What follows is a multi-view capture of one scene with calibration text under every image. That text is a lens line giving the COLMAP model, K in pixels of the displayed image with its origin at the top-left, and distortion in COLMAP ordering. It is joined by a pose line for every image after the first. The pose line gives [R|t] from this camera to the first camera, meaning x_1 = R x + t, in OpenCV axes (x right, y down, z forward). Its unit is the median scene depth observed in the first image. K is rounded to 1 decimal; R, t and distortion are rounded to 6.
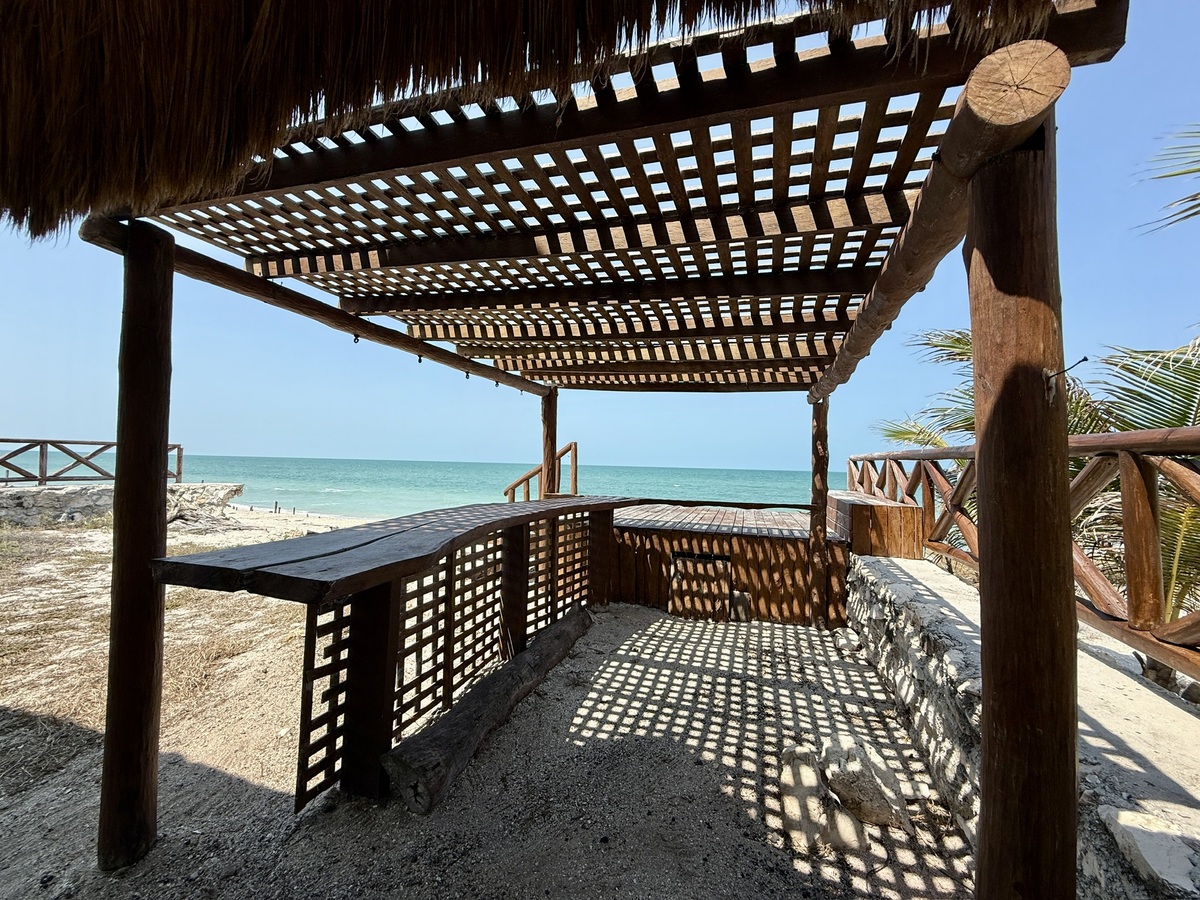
lens RADIAL K [[475.2, 0, 602.3], [0, 475.2, 436.0], [0, 0, 1]] dist [-0.000233, 0.000035]
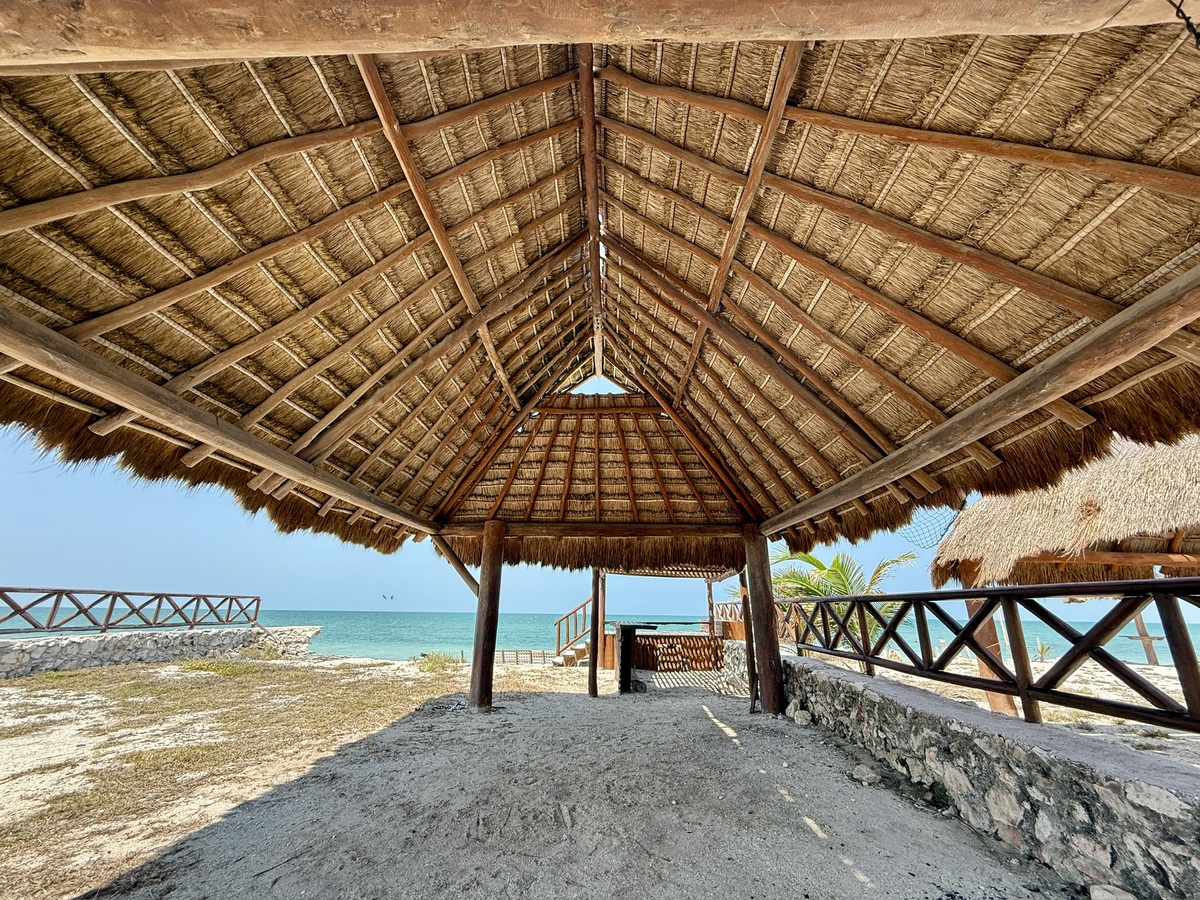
lens RADIAL K [[477.1, 0, 601.8], [0, 477.1, 450.1], [0, 0, 1]] dist [0.000361, 0.000137]
pose [[0.957083, 0.080570, 0.278389, -0.848569], [-0.006082, 0.965952, -0.258650, -0.084810], [-0.289750, 0.245856, 0.924986, -1.368302]]
